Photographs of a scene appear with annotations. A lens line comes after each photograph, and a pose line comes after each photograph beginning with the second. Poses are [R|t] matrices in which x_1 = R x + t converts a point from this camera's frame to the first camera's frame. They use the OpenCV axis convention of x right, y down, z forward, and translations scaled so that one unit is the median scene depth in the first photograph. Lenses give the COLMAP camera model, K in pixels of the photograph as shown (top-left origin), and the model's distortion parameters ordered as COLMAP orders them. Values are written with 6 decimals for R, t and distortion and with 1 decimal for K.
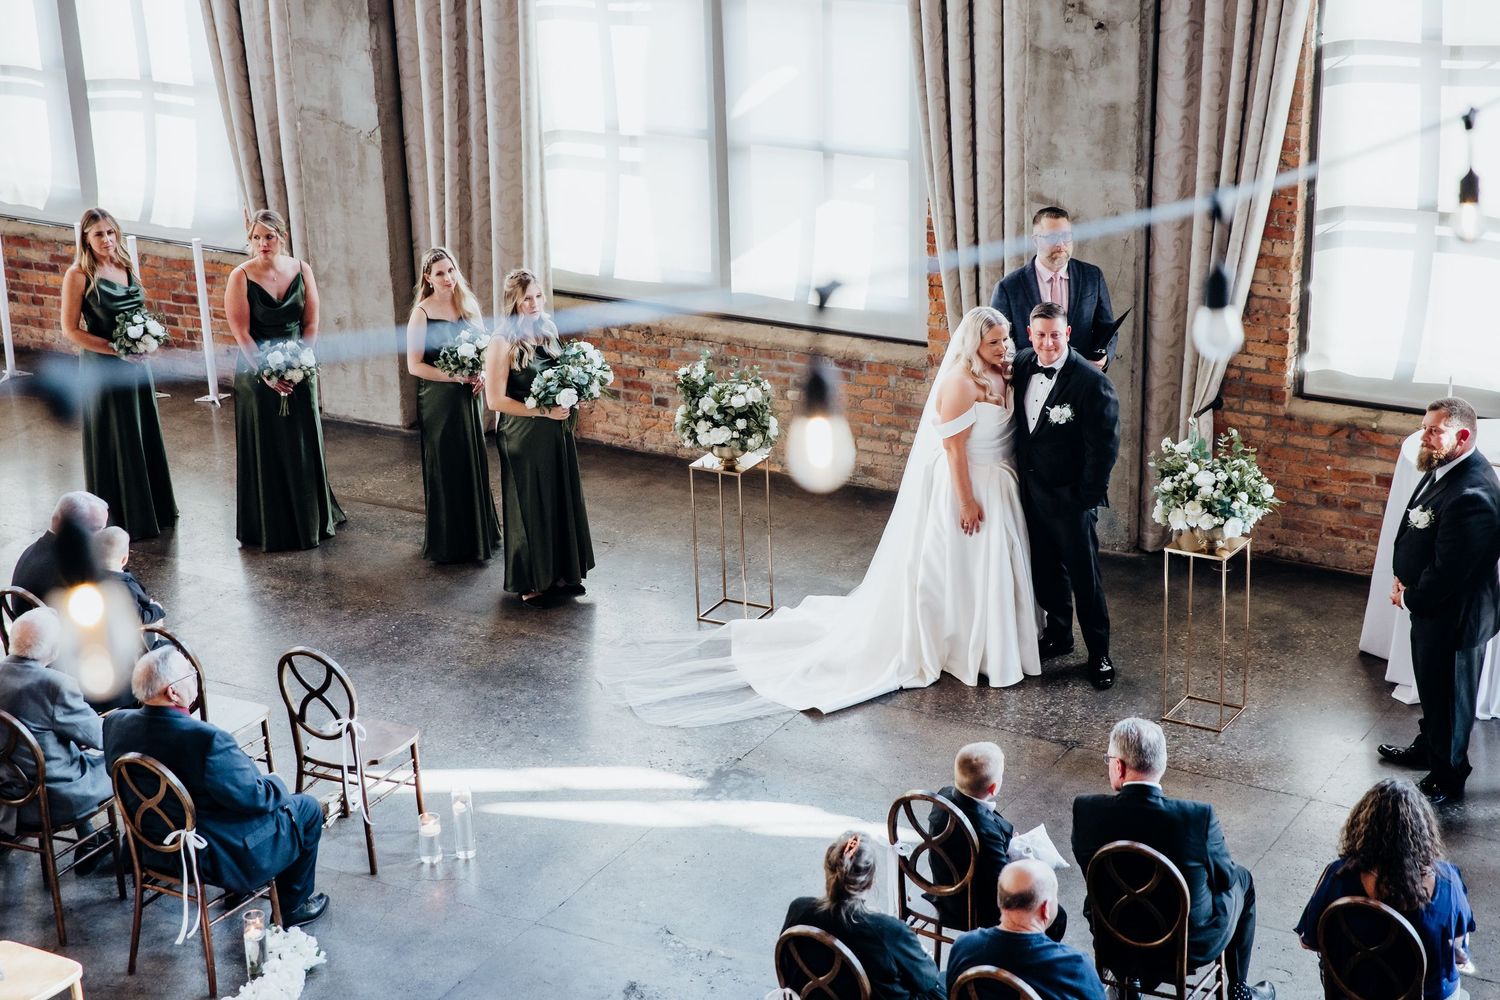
lens RADIAL K [[3077.7, 0, 718.6], [0, 3077.7, 528.5], [0, 0, 1]] dist [0.218146, 0.000000]
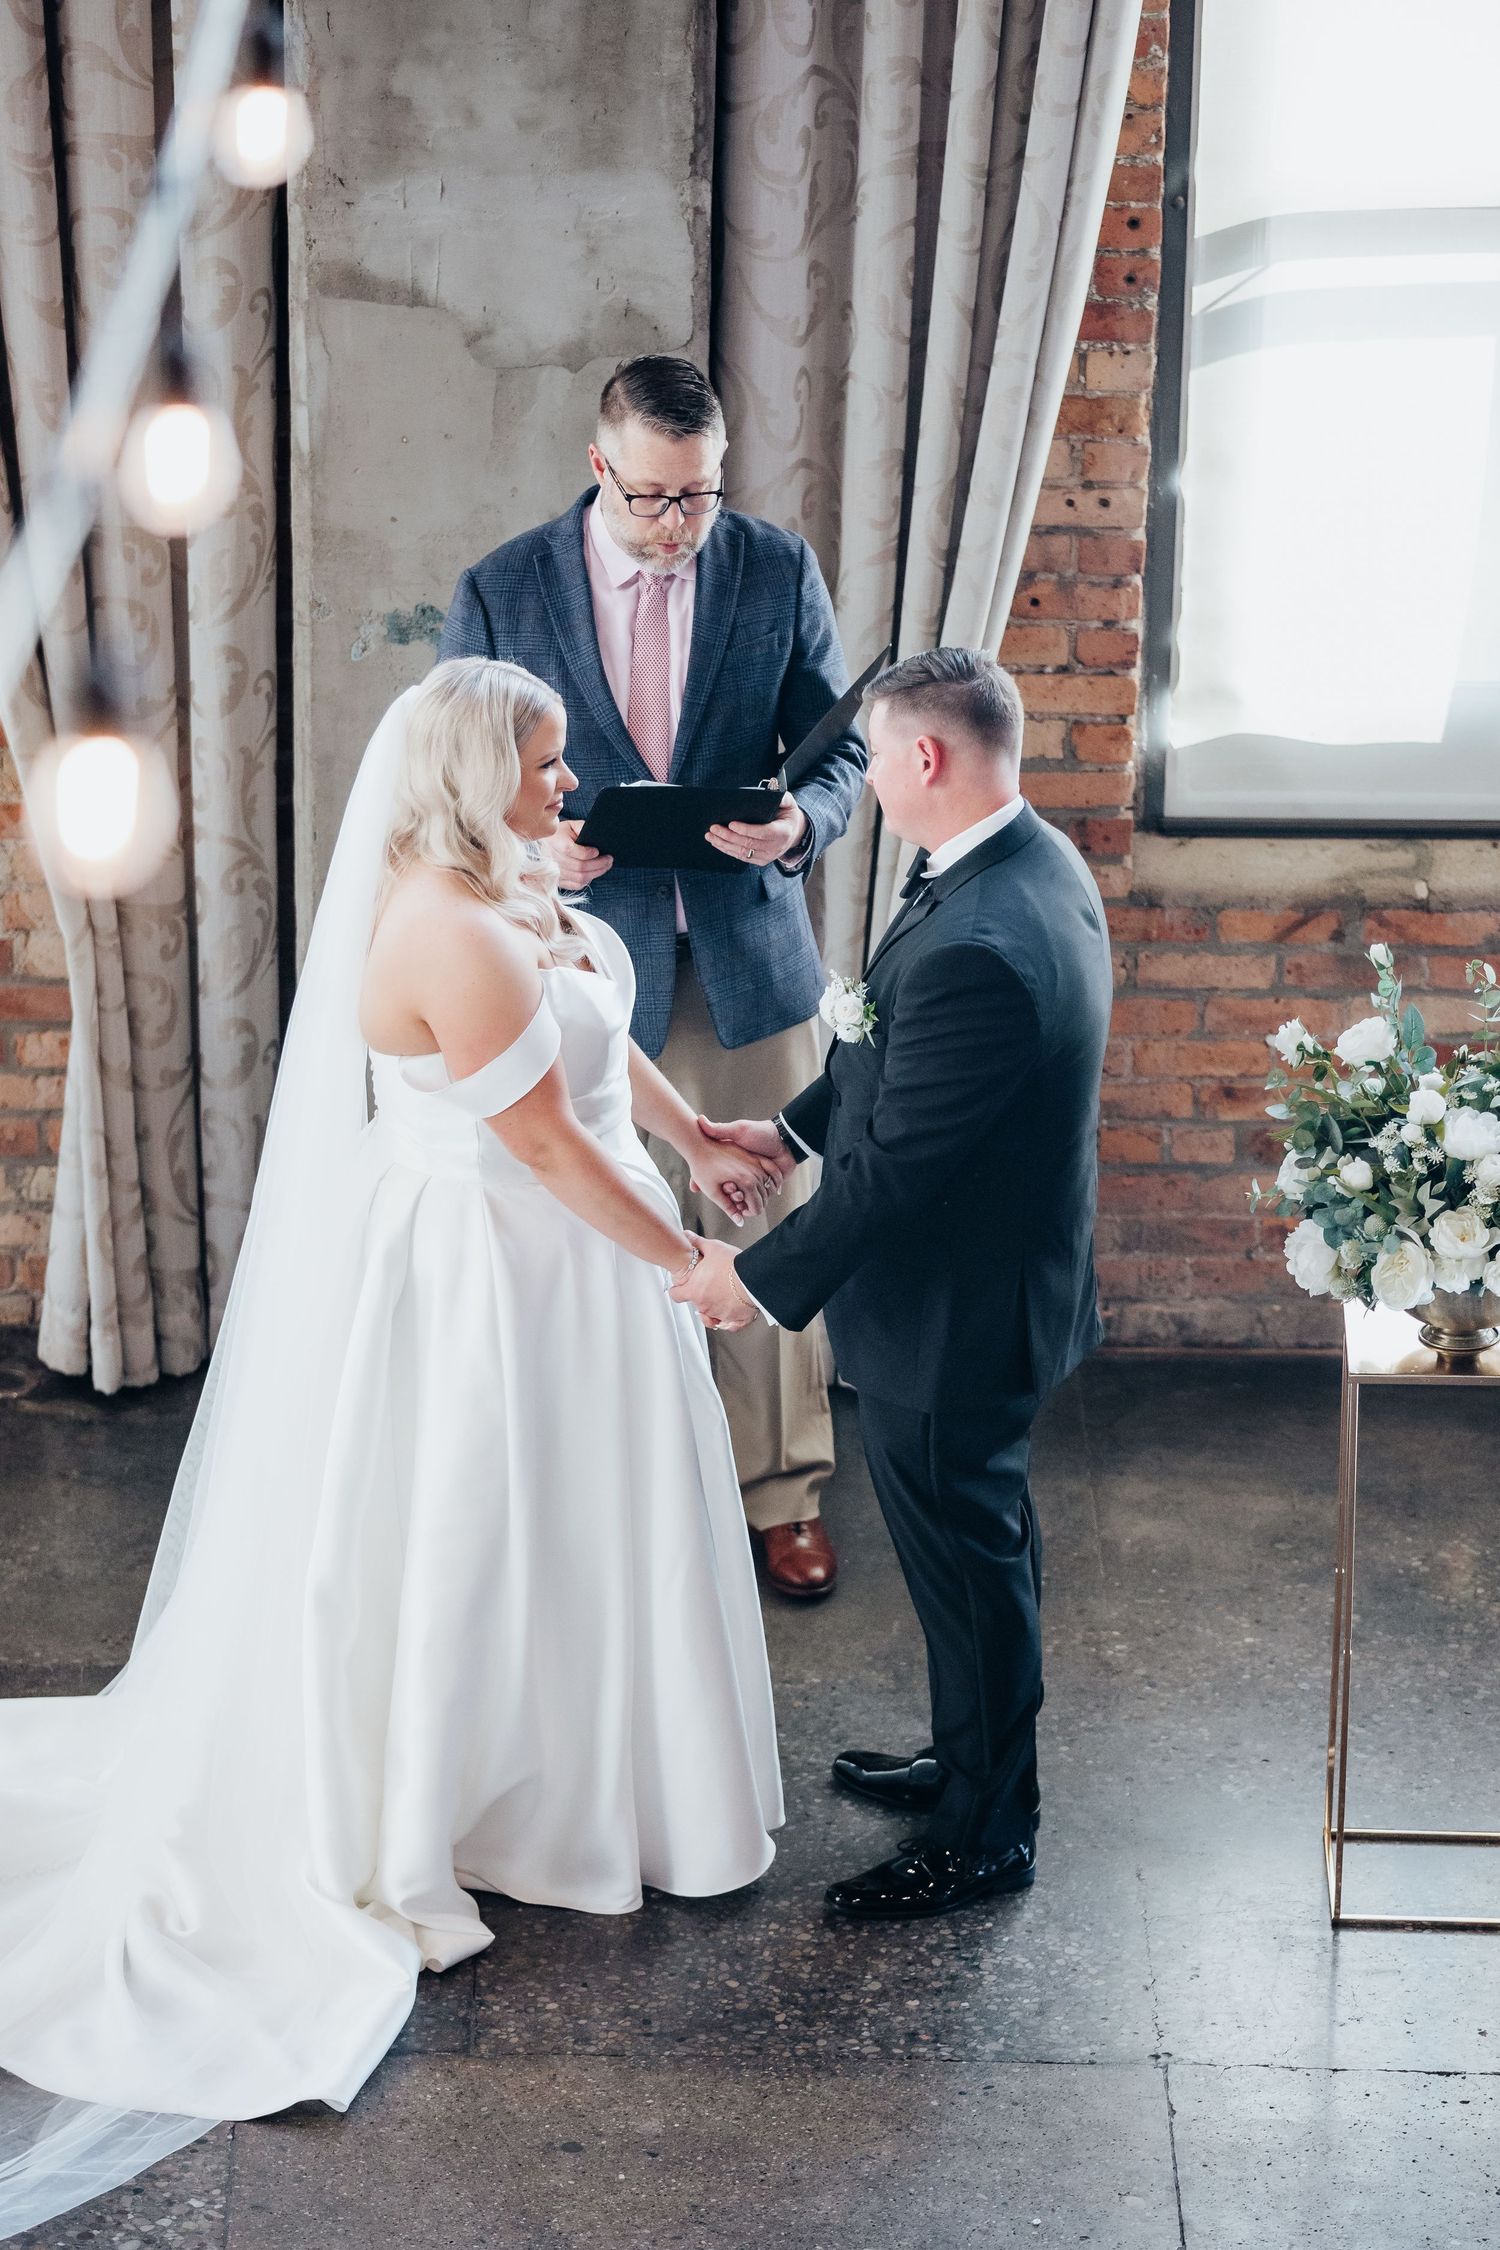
lens RADIAL K [[9146.4, 0, 752.6], [0, 9146.4, 1137.5], [0, 0, 1]] dist [0.441920, 0.000000]
pose [[0.861469, -0.145110, 0.486636, -0.309086], [0.144020, 0.988771, 0.039889, -0.055311], [-0.486960, 0.035723, 0.872694, 0.210980]]
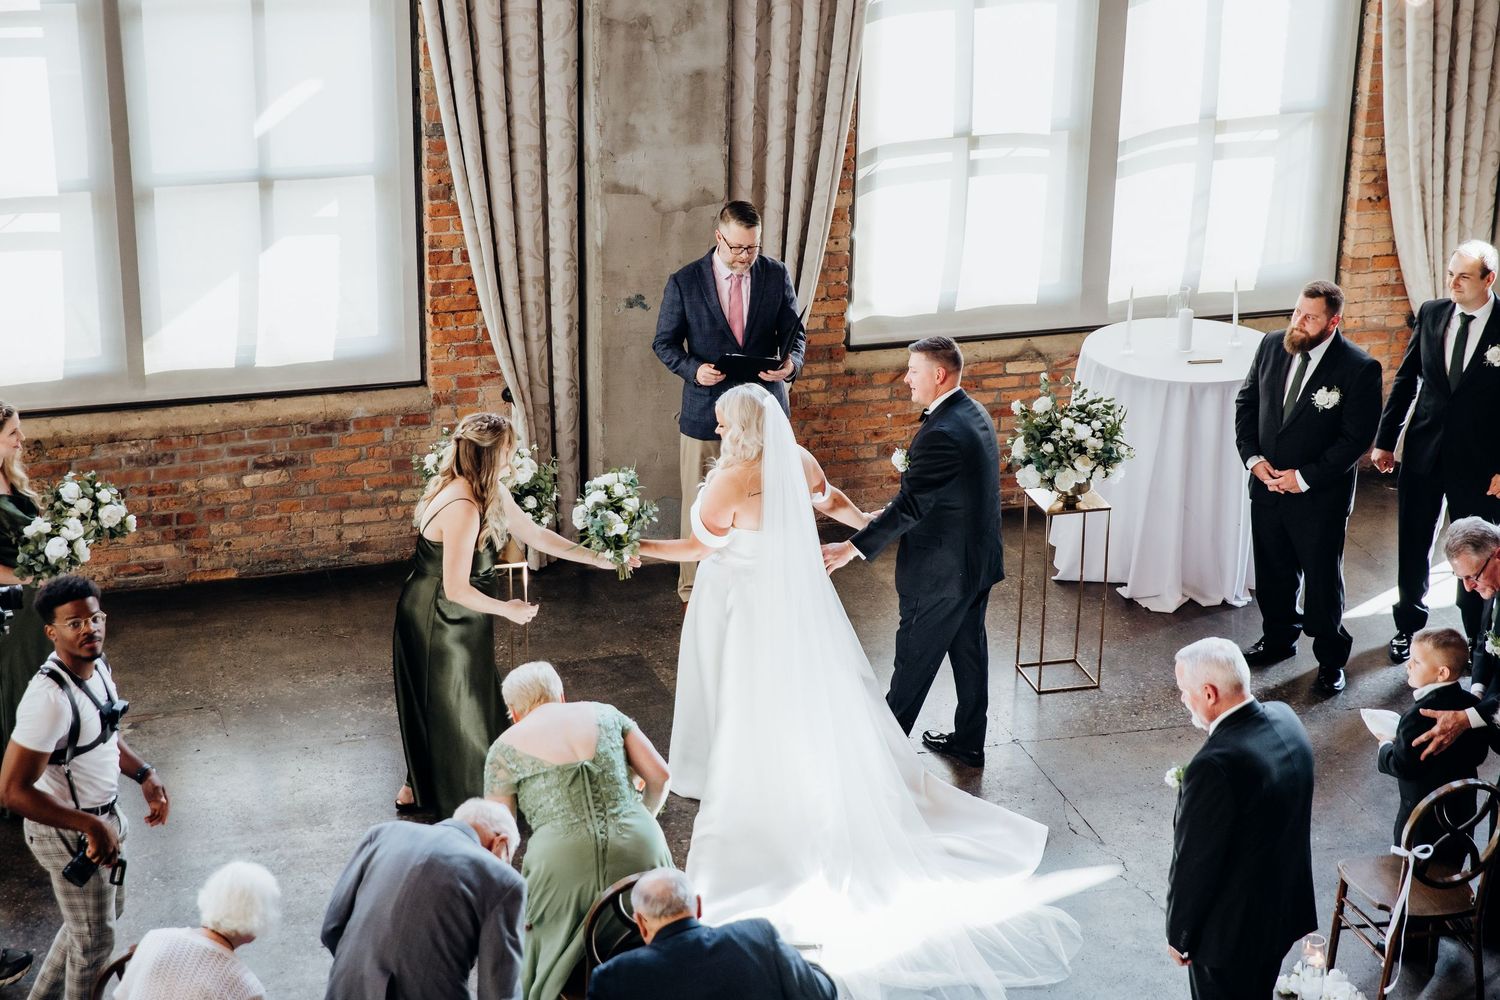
lens RADIAL K [[3077.7, 0, 764.8], [0, 3077.7, 485.2], [0, 0, 1]] dist [0.218146, 0.000000]
pose [[0.678699, -0.225548, 0.698925, -0.509876], [0.225342, 0.969723, 0.094115, -0.098461], [-0.698991, 0.093621, 0.708975, 0.351899]]
